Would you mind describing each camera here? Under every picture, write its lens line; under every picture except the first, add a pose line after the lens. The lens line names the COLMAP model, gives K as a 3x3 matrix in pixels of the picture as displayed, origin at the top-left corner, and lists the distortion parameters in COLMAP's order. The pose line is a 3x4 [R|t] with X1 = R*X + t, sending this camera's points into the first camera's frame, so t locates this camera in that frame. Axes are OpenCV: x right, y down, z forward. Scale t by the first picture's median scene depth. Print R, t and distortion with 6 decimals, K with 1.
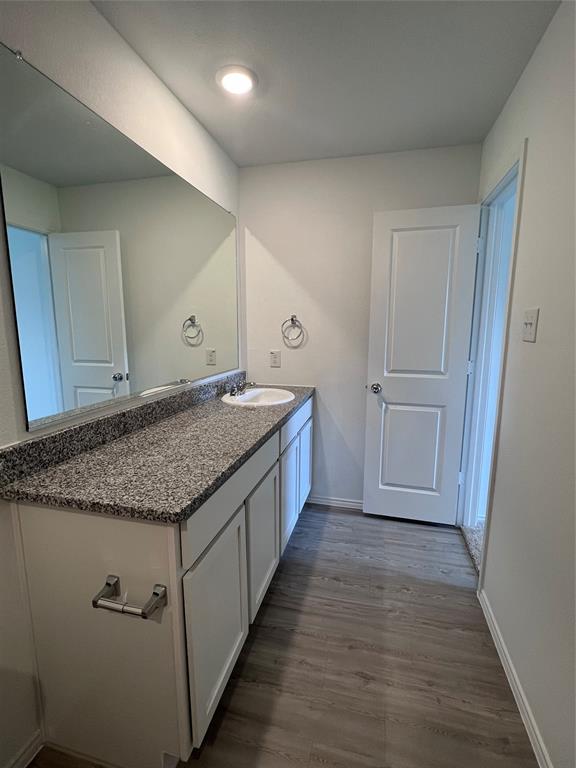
lens RADIAL K [[364.1, 0, 286.8], [0, 364.1, 383.9], [0, 0, 1]] dist [0.004304, 0.000140]
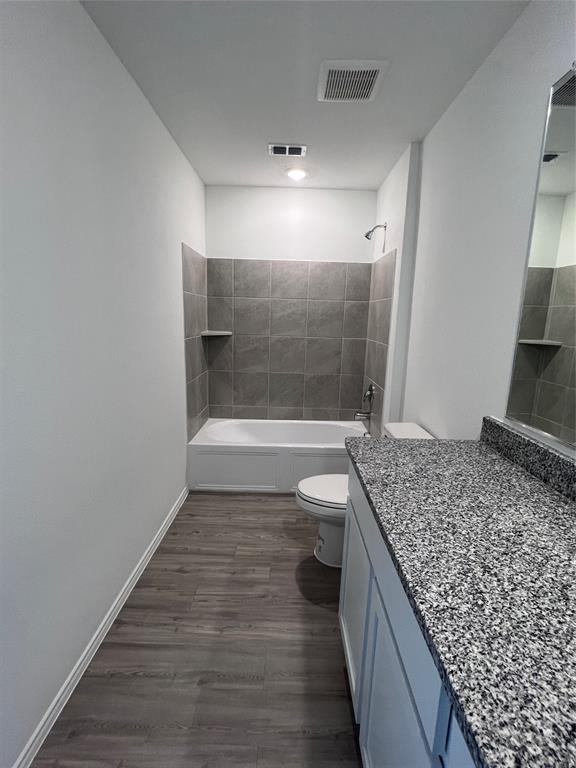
lens RADIAL K [[364.1, 0, 288.9], [0, 364.1, 385.4], [0, 0, 1]] dist [0.004304, 0.000140]
pose [[-0.968102, 0.018311, -0.249886, 0.244991], [-0.070041, 0.937789, 0.340068, -0.281829], [0.240568, 0.346723, -0.906593, 1.621364]]
